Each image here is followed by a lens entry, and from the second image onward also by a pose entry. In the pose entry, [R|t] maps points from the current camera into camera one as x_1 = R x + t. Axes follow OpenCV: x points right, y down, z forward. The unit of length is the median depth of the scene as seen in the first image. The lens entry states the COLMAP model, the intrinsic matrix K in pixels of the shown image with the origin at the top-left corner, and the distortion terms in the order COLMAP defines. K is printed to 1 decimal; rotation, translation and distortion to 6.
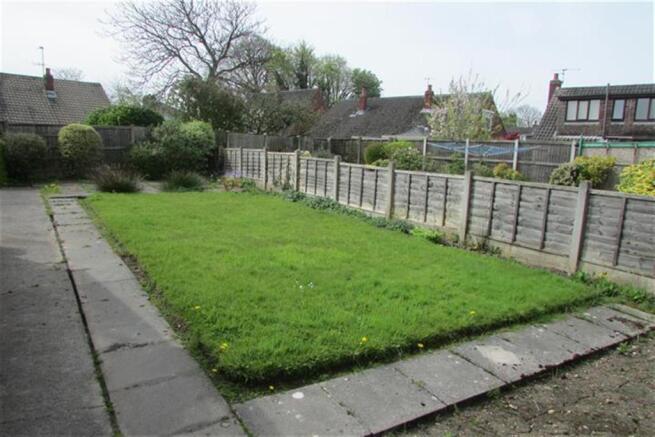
lens RADIAL K [[468.9, 0, 327.5], [0, 468.9, 218.5], [0, 0, 1]] dist [-0.018232, -0.003496]
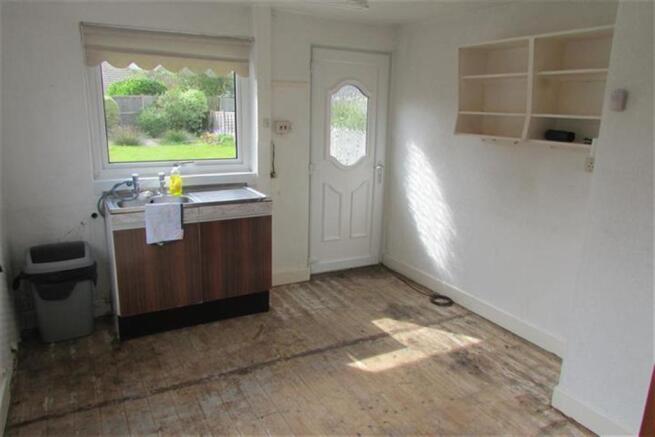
lens RADIAL K [[468.9, 0, 327.5], [0, 468.9, 218.5], [0, 0, 1]] dist [-0.018232, -0.003496]
pose [[0.997970, -0.002505, -0.063635, 0.172545], [0.008028, 0.996203, 0.086684, 0.032242], [0.063176, -0.087019, 0.994201, -0.273455]]
